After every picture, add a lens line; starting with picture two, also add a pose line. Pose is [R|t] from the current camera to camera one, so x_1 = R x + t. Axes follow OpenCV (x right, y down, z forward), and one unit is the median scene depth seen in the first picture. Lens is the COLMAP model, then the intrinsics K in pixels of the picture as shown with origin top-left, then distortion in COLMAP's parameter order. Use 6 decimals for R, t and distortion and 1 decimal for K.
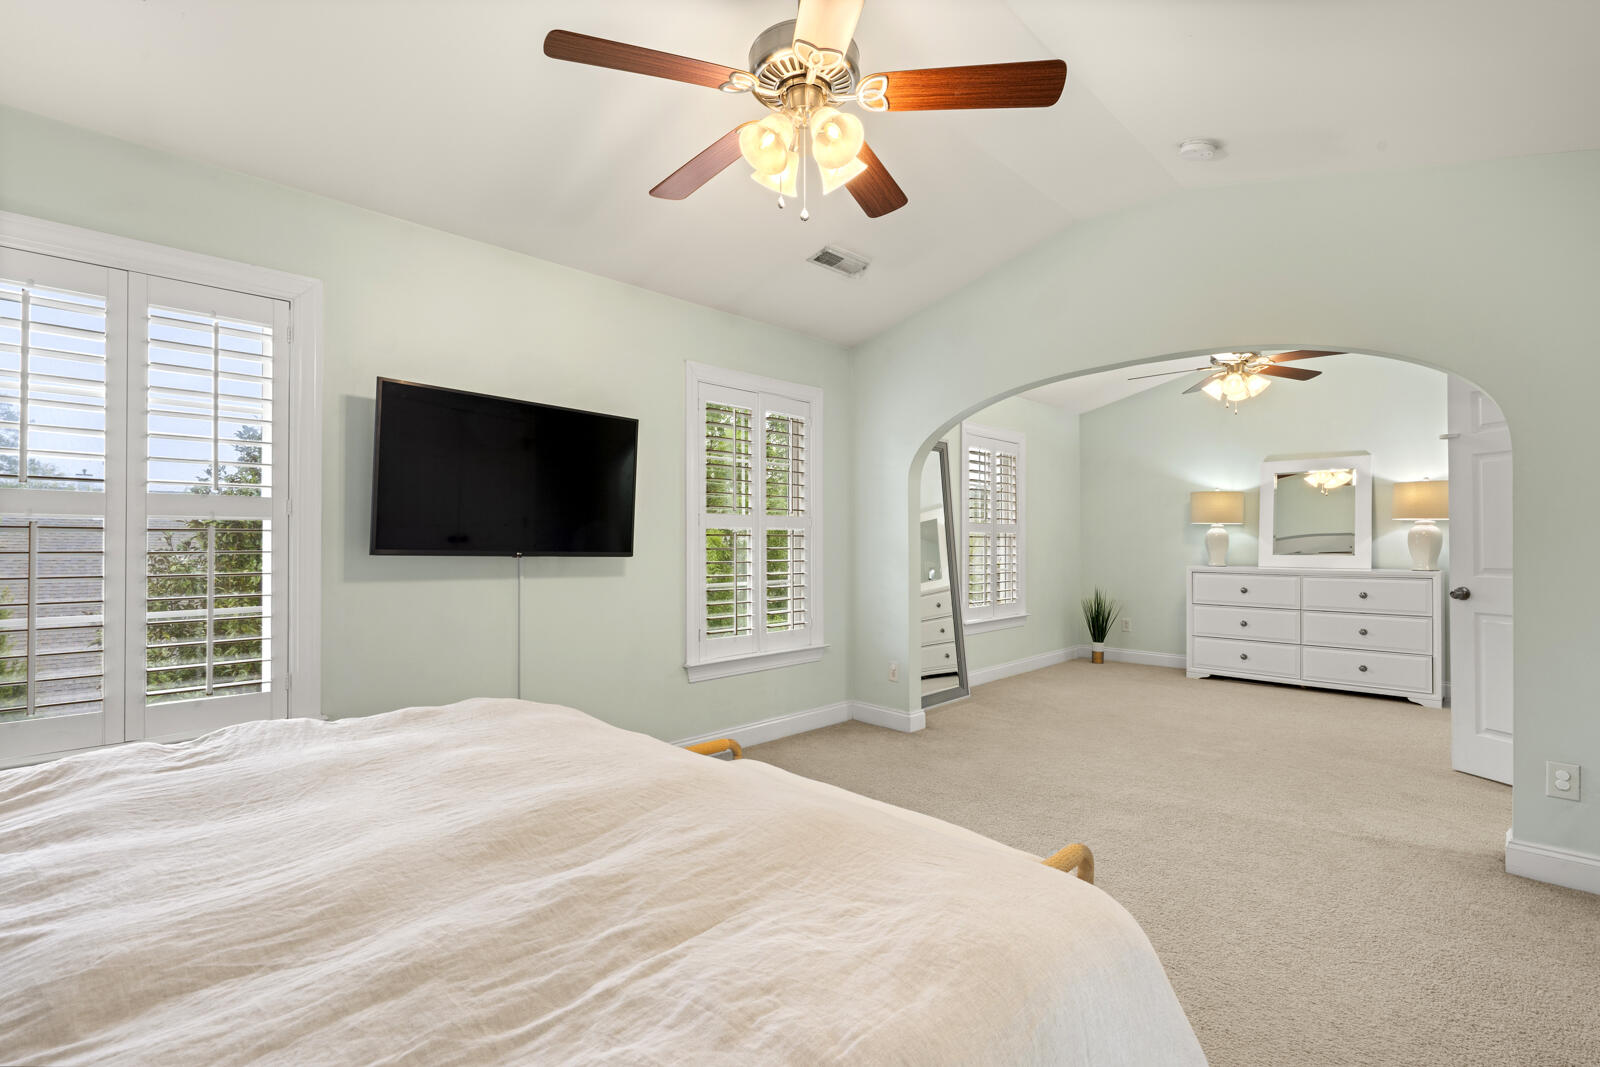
lens RADIAL K [[746.9, 0, 799.2], [0, 746.9, 542.7], [0, 0, 1]] dist [0.027418, 0.000004]
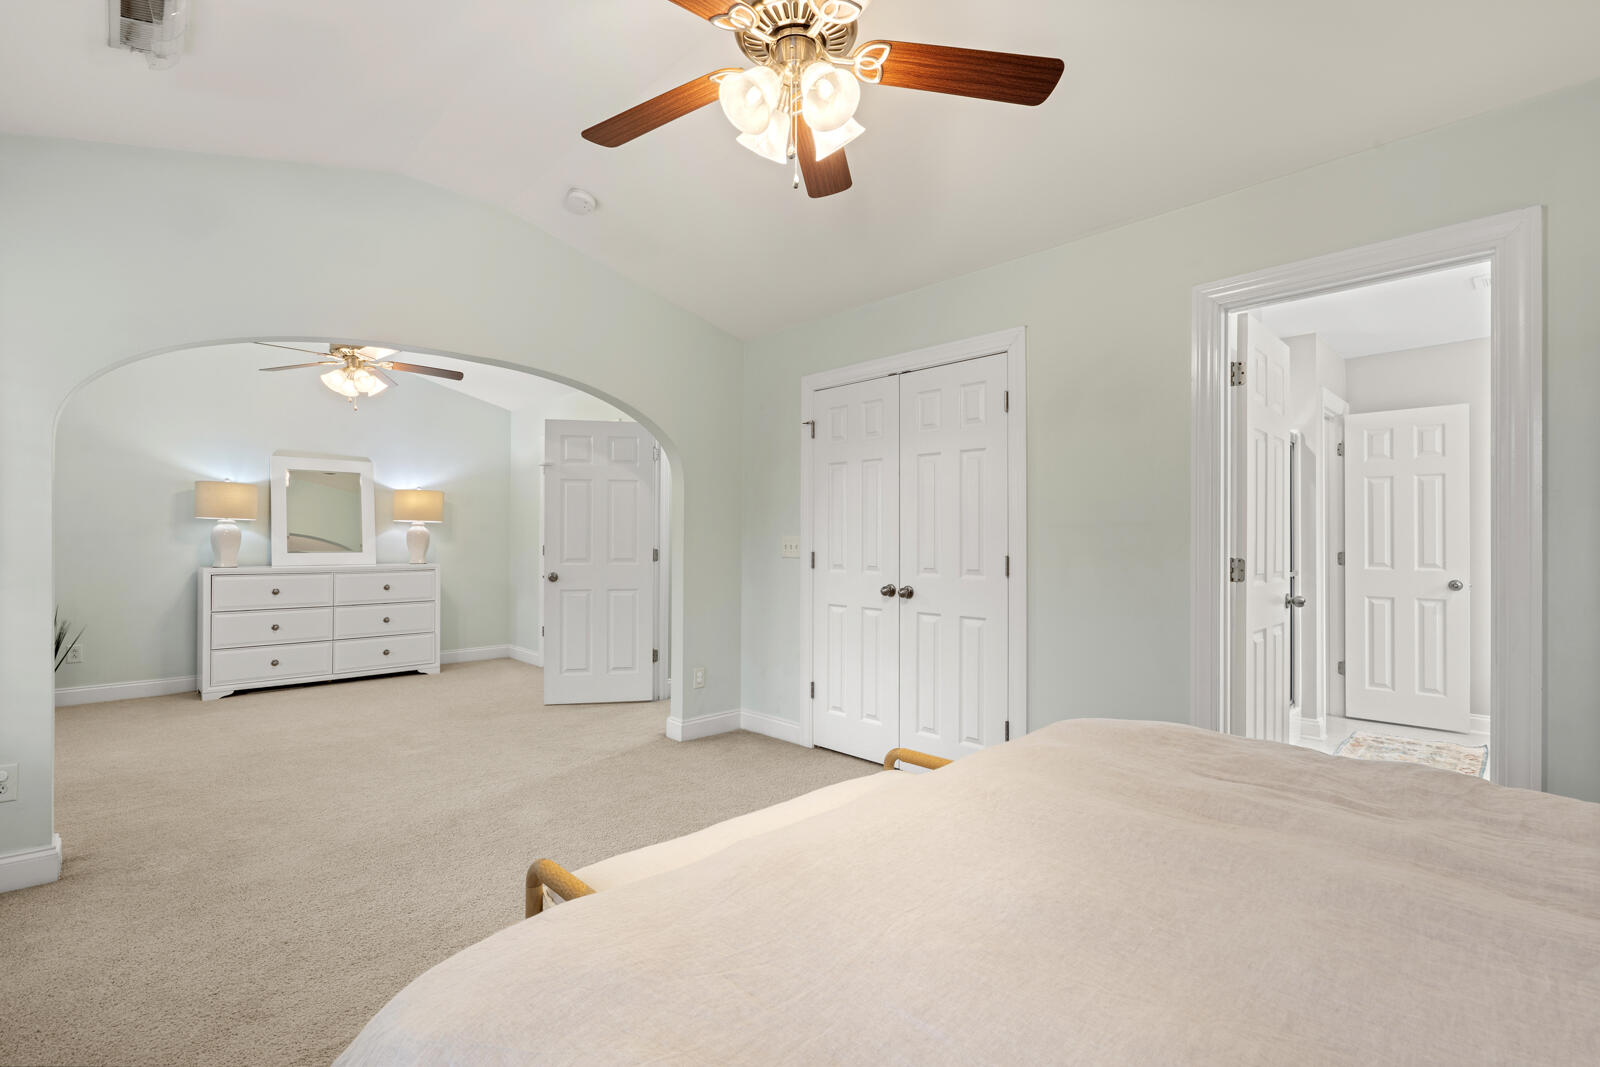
lens RADIAL K [[740.0, 0, 800.0], [0, 740.0, 533.5], [0, 0, 1]] dist [-0.024572, 0.000142]
pose [[0.011047, 0.008792, 0.999900, -0.327040], [-0.000103, 0.999961, -0.008791, -0.001068], [-0.999939, -0.000006, 0.011048, 0.361552]]
